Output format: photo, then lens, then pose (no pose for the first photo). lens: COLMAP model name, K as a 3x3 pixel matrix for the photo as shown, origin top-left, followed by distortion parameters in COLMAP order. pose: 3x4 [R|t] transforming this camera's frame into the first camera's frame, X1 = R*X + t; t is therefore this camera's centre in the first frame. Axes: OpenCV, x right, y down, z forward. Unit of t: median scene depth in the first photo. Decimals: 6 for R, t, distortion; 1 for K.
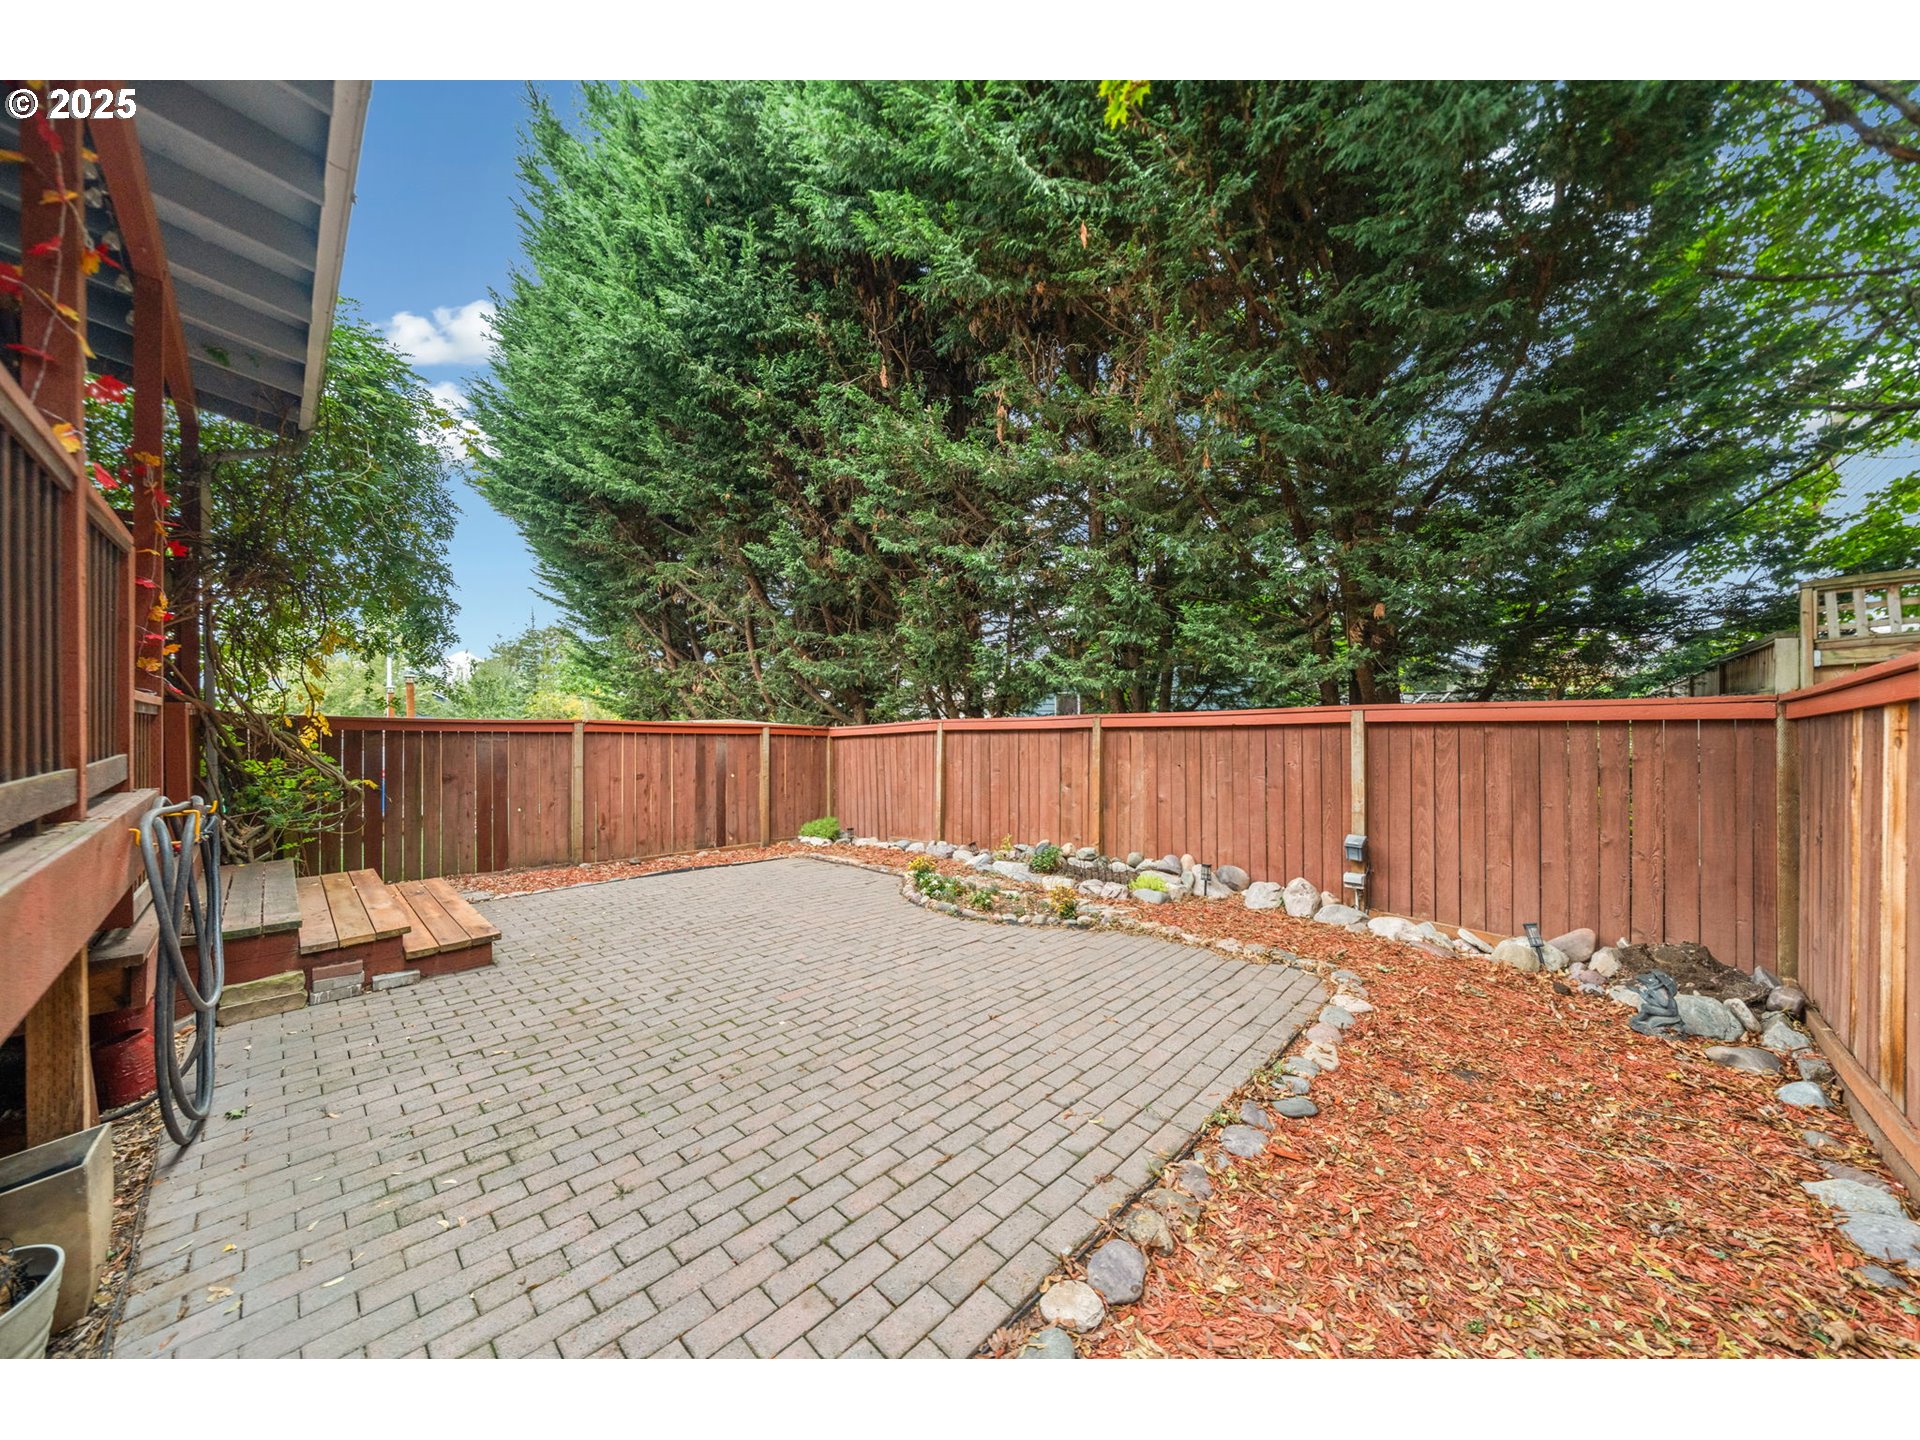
lens RADIAL K [[661.8, 0, 958.4], [0, 661.8, 720.6], [0, 0, 1]] dist [-0.000231, 0.000000]
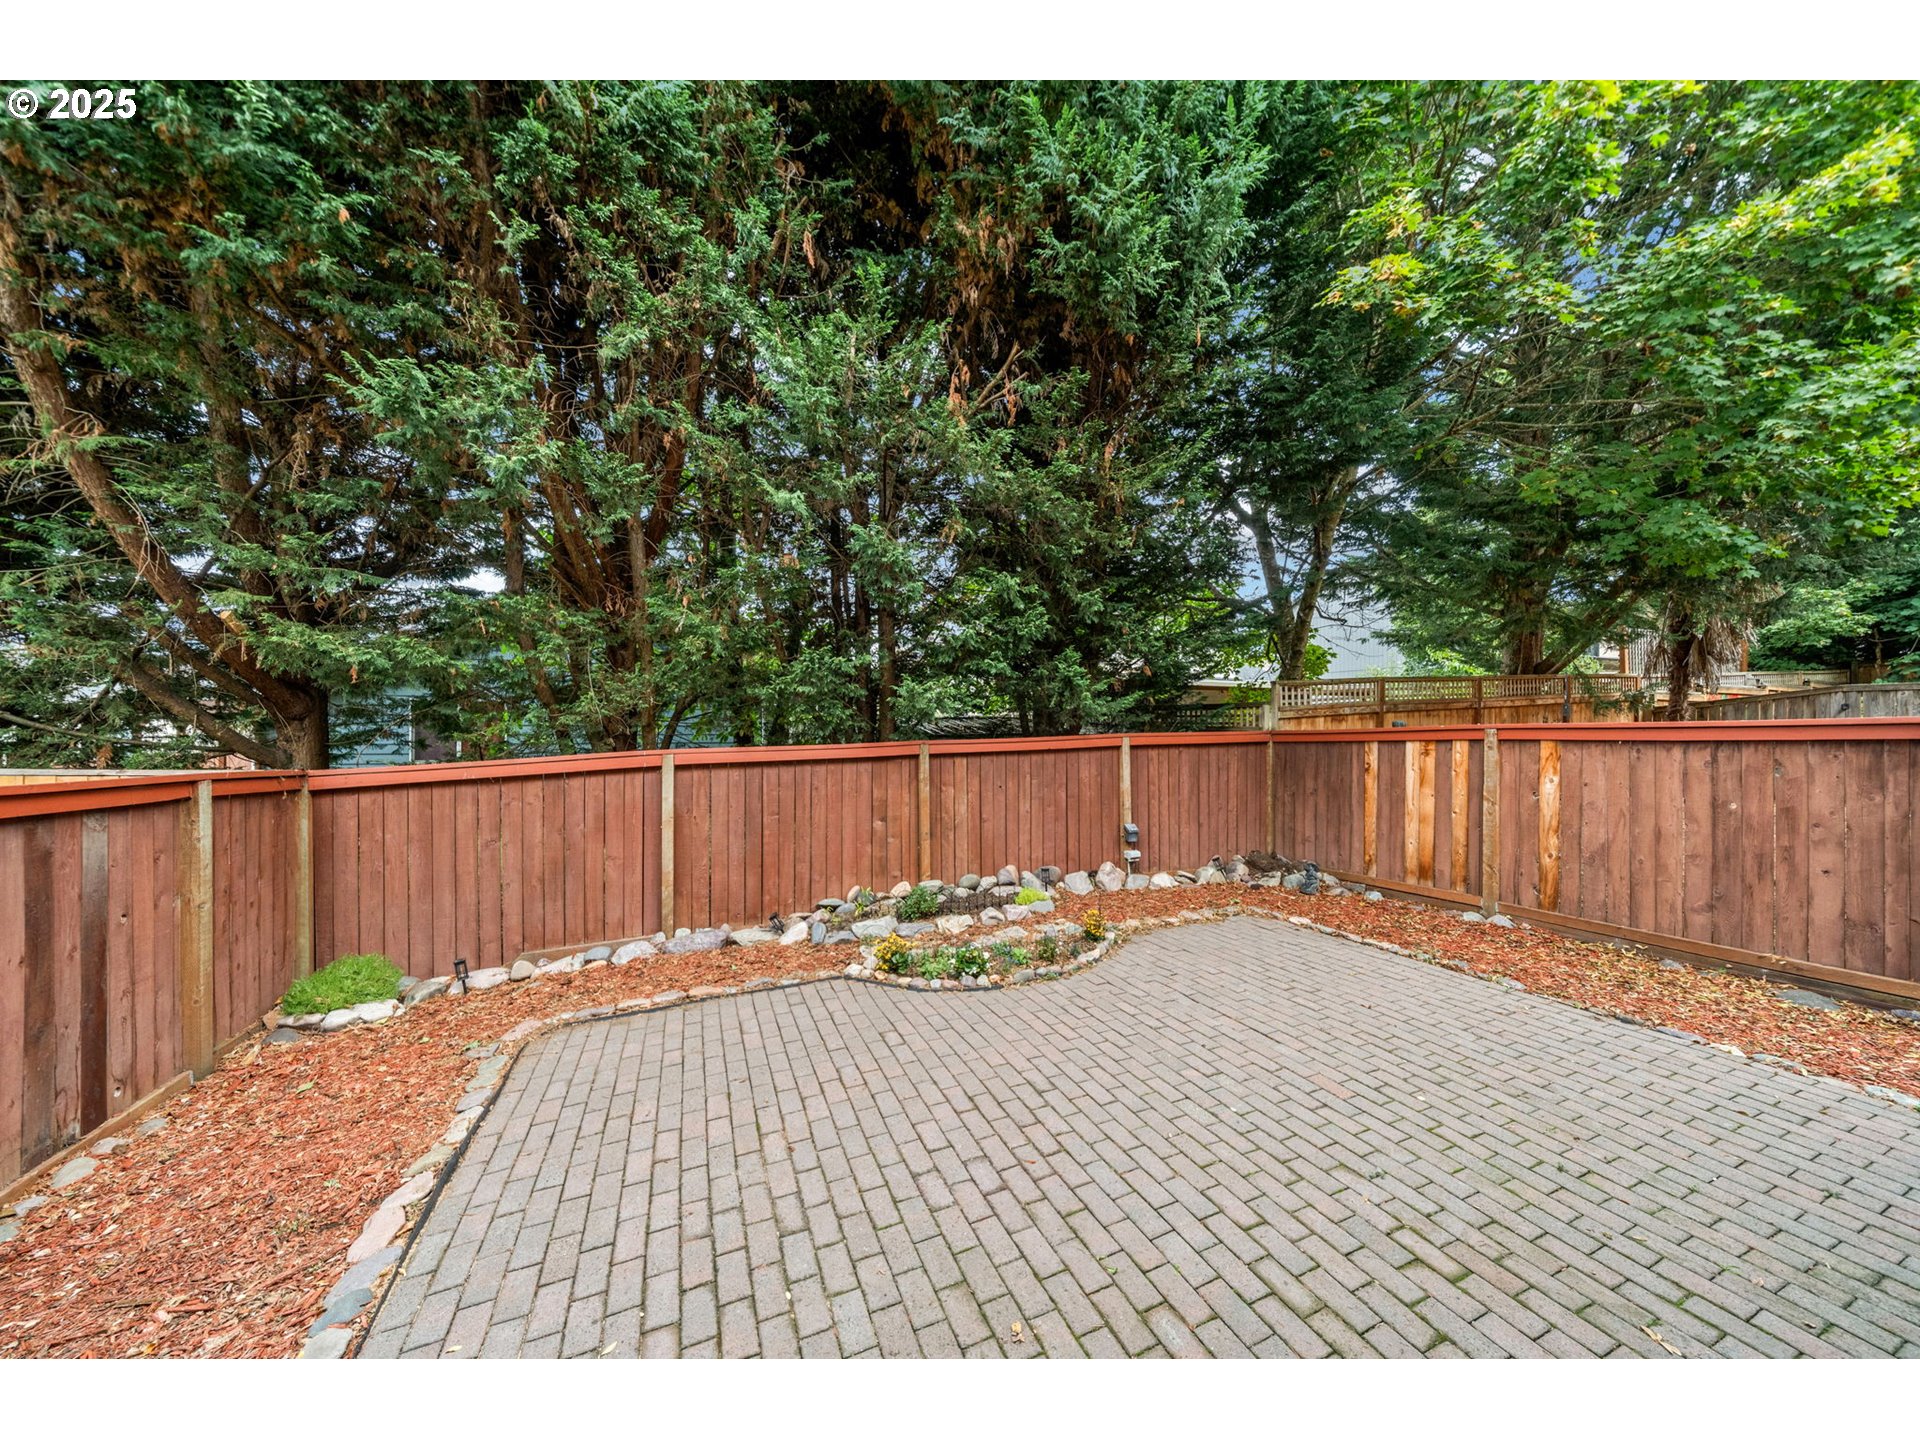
lens RADIAL K [[652.6, 0, 956.5], [0, 652.6, 729.9], [0, 0, 1]] dist [-0.002320, -0.000055]
pose [[0.407277, -0.004345, 0.913294, -0.617281], [0.003307, 0.999989, 0.003283, -0.026908], [-0.913299, 0.001683, 0.407287, 0.556648]]
